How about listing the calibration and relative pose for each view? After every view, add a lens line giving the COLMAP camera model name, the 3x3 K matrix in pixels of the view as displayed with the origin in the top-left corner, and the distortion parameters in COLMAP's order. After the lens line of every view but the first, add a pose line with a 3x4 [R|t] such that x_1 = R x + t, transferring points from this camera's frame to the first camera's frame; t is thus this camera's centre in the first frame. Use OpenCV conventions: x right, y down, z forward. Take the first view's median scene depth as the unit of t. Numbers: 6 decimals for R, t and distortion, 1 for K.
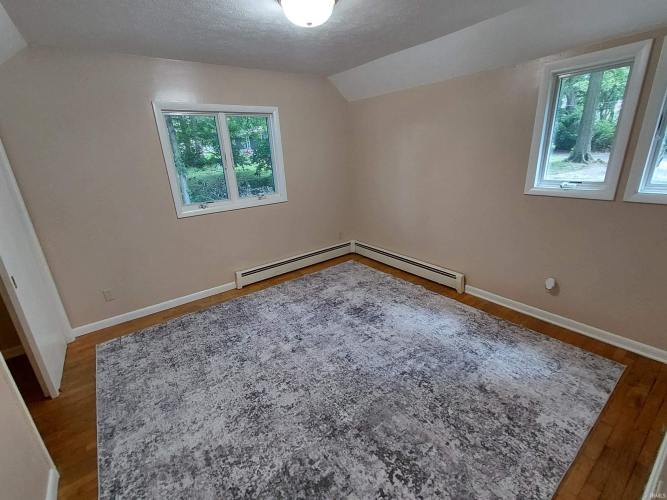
lens RADIAL K [[304.5, 0, 333.7], [0, 304.5, 249.2], [0, 0, 1]] dist [0.008415, -0.002678]
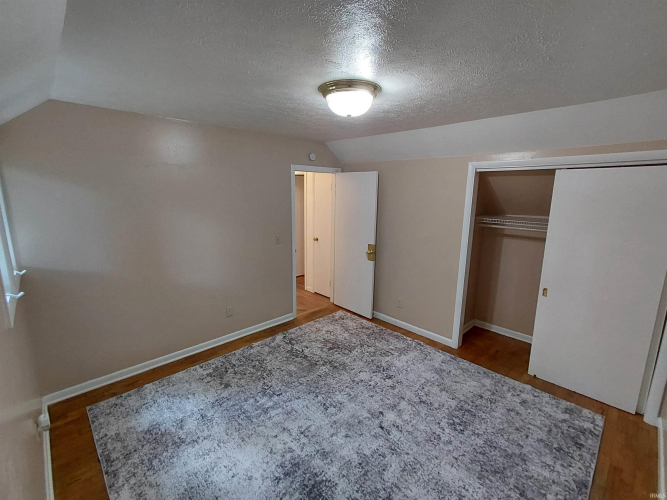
lens RADIAL K [[304.5, 0, 333.9], [0, 304.5, 249.6], [0, 0, 1]] dist [0.008415, -0.002678]
pose [[-0.991681, 0.060588, -0.113567, 0.110509], [-0.003560, 0.869047, 0.494717, -0.674531], [0.128669, 0.491006, -0.861602, 1.716826]]
